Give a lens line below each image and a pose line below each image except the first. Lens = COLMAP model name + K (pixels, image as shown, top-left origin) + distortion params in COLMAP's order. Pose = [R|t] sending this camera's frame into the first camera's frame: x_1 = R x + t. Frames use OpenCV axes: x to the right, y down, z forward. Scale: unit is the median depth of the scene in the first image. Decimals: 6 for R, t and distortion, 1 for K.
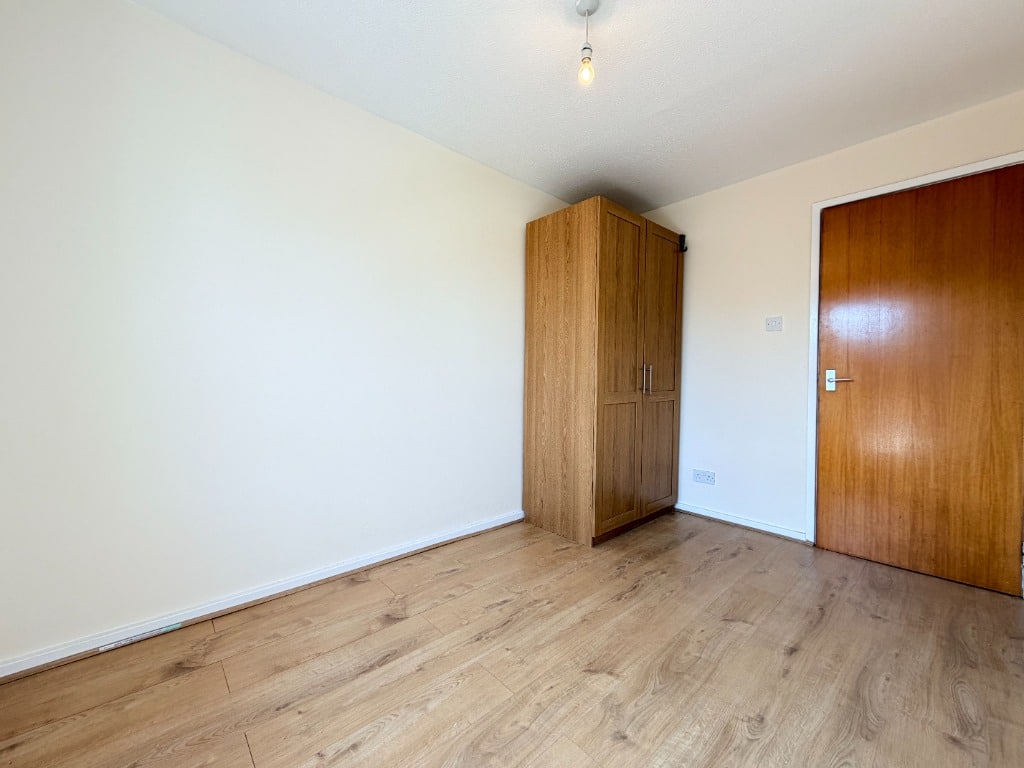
lens RADIAL K [[409.0, 0, 507.7], [0, 409.0, 384.5], [0, 0, 1]] dist [-0.002918, 0.000226]
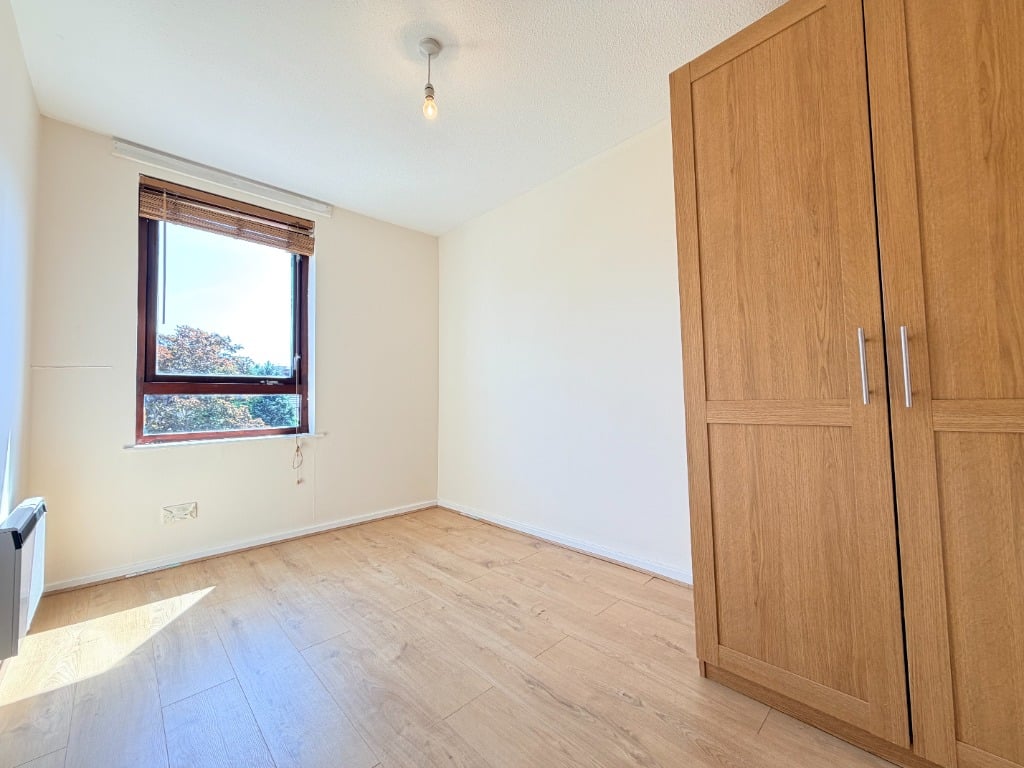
lens RADIAL K [[409.0, 0, 506.3], [0, 409.0, 381.8], [0, 0, 1]] dist [-0.002918, 0.000226]
pose [[0.023811, -0.045229, -0.998693, 1.123624], [0.006919, 0.998960, -0.045076, 0.023934], [0.999693, -0.005836, 0.024099, 1.036128]]
